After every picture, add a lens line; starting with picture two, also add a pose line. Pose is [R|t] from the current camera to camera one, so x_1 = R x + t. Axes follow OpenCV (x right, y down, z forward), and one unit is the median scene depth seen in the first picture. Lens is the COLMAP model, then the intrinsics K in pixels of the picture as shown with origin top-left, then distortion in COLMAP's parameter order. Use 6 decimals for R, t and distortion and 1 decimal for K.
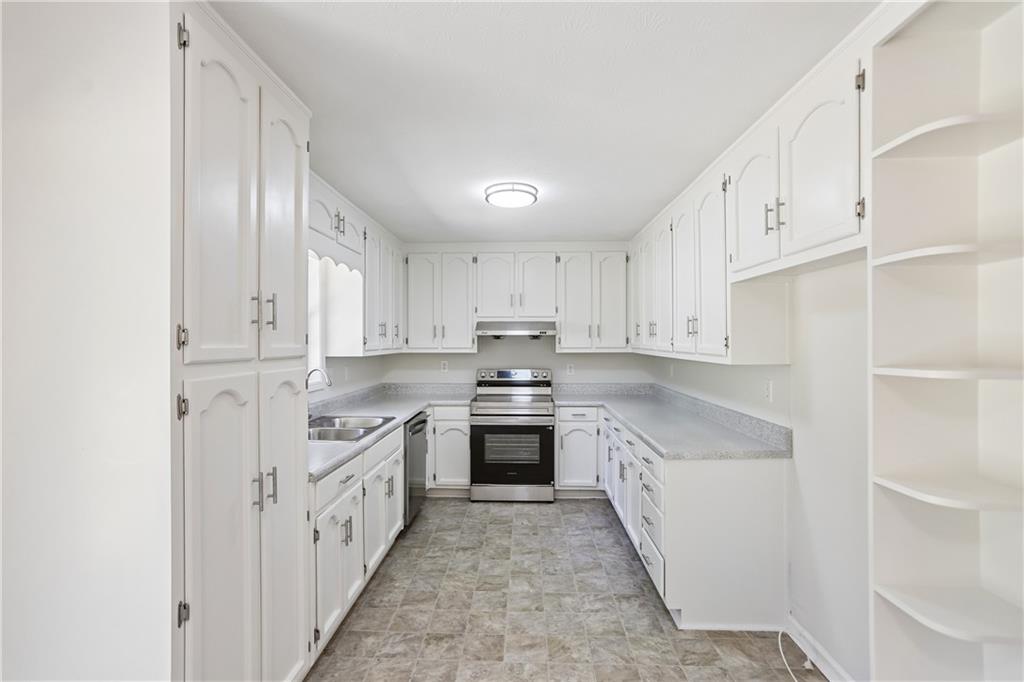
lens RADIAL K [[466.2, 0, 512.0], [0, 466.2, 341.0], [0, 0, 1]] dist [-0.069014, 0.035819]
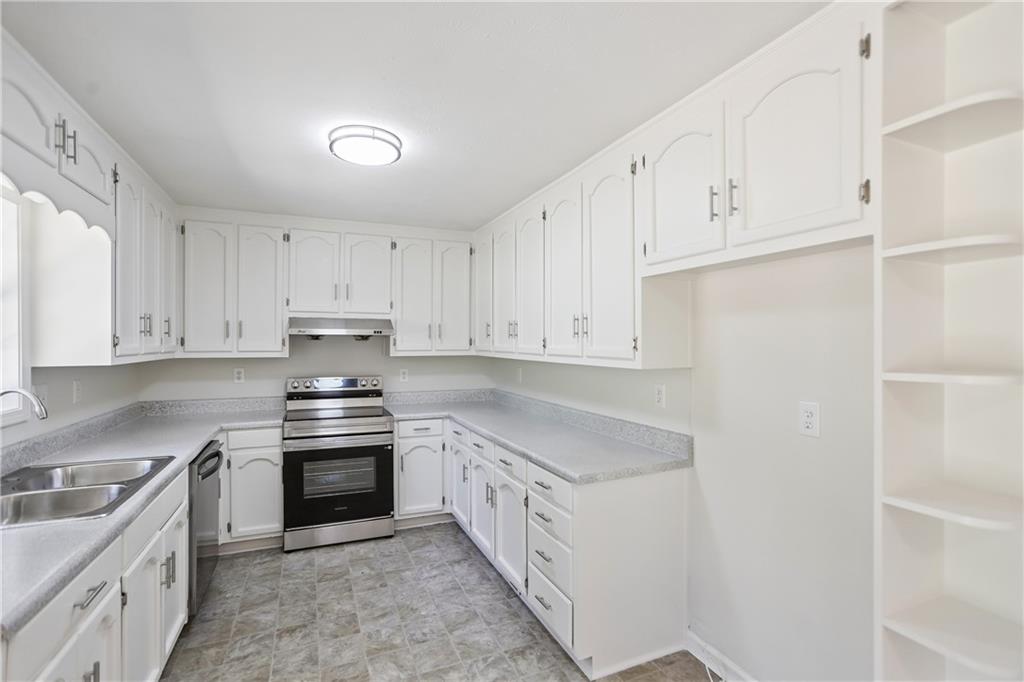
lens RADIAL K [[466.2, 0, 512.0], [0, 466.2, 341.0], [0, 0, 1]] dist [-0.069014, 0.035819]
pose [[0.903592, 0.003385, 0.428381, -0.087396], [-0.001926, 0.999991, -0.003838, 0.000753], [-0.428390, 0.002643, 0.903590, 0.194113]]
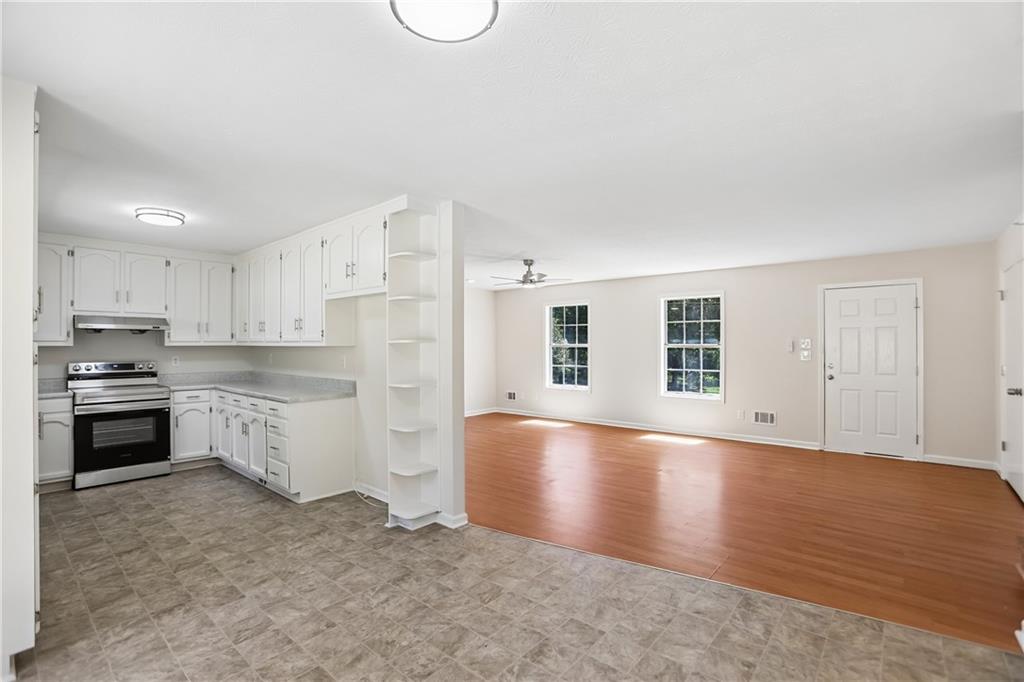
lens RADIAL K [[462.7, 0, 508.0], [0, 462.7, 344.3], [0, 0, 1]] dist [-0.083604, 0.033898]
pose [[0.628270, 0.000614, 0.777995, -0.293534], [0.000617, 0.999999, -0.001287, 0.031070], [-0.777995, 0.001288, 0.628269, -0.427015]]
